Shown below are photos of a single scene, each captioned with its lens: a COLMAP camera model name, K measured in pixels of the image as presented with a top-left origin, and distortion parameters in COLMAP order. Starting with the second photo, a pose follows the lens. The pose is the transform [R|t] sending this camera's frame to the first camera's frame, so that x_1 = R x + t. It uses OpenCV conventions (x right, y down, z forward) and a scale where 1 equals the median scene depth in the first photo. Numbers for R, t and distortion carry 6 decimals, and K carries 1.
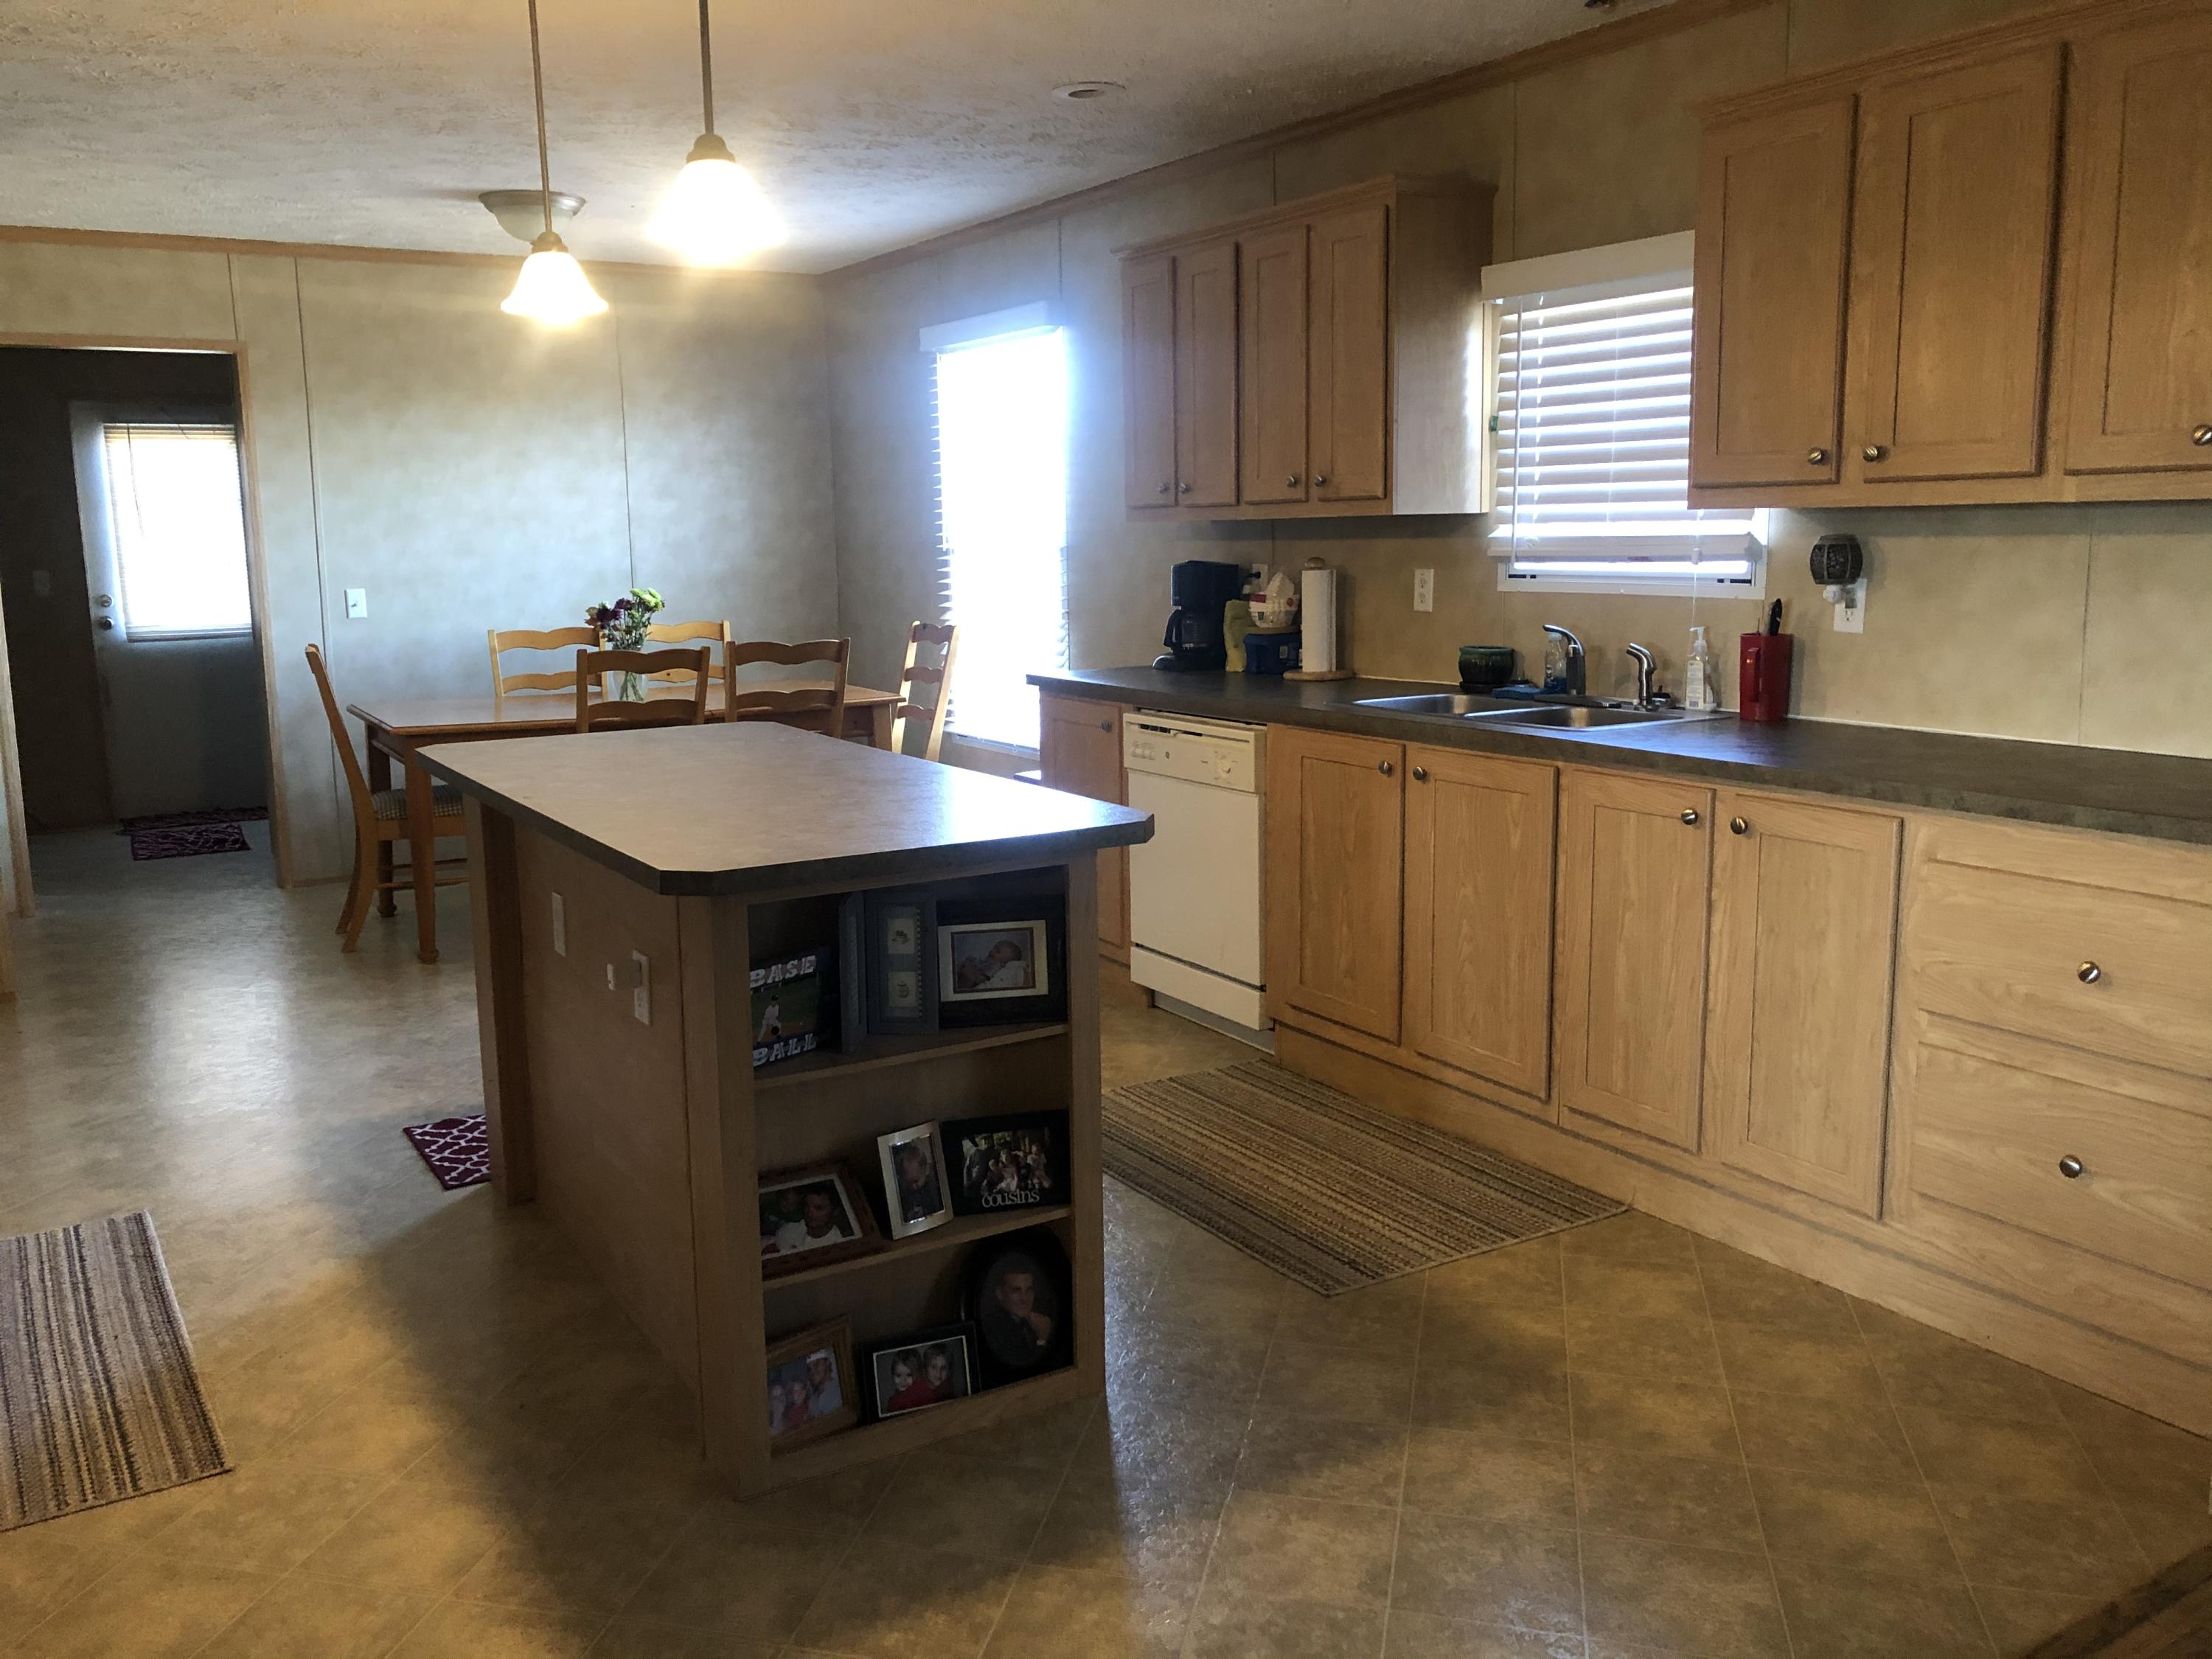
lens RADIAL K [[1859.7, 0, 1106.0], [0, 1859.7, 829.5], [0, 0, 1]] dist [0.168817, -0.204962]
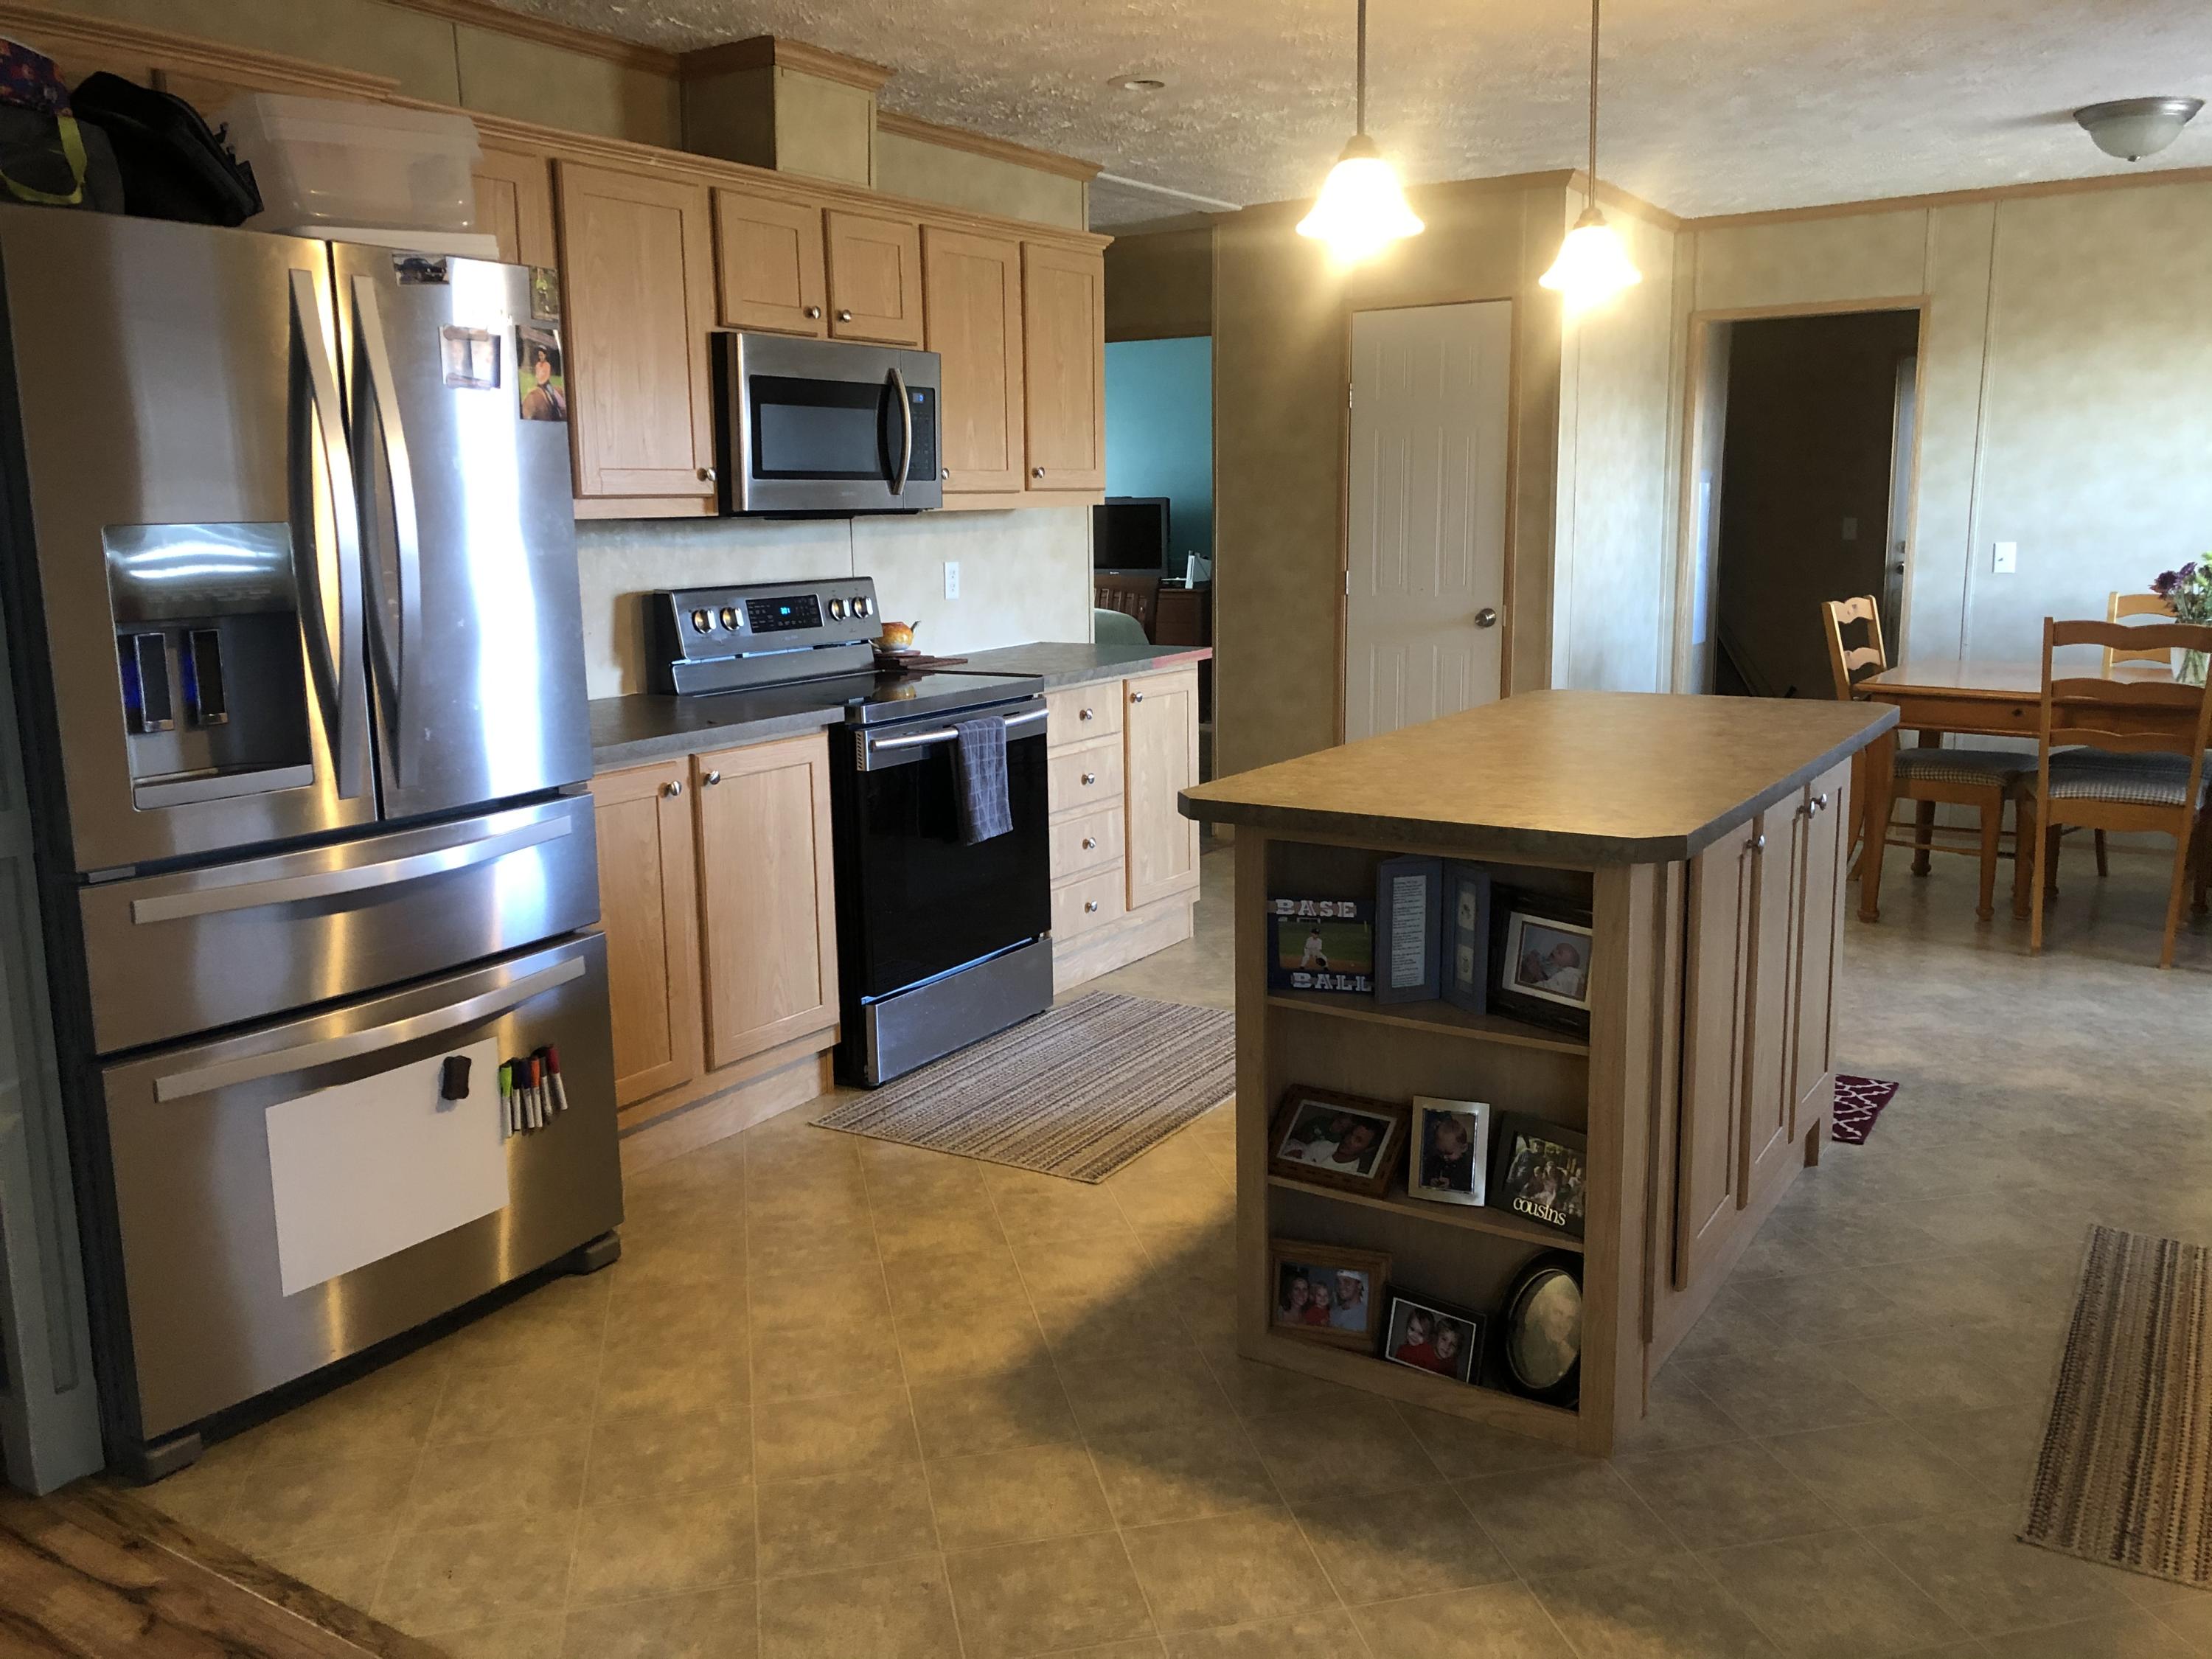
lens RADIAL K [[1865.5, 0, 1106.0], [0, 1865.5, 829.5], [0, 0, 1]] dist [0.134469, -0.002850]
pose [[0.464045, 0.180607, -0.867205, 0.654611], [-0.154619, 0.980480, 0.121460, -0.076479], [0.872213, 0.077724, 0.482912, 0.335910]]
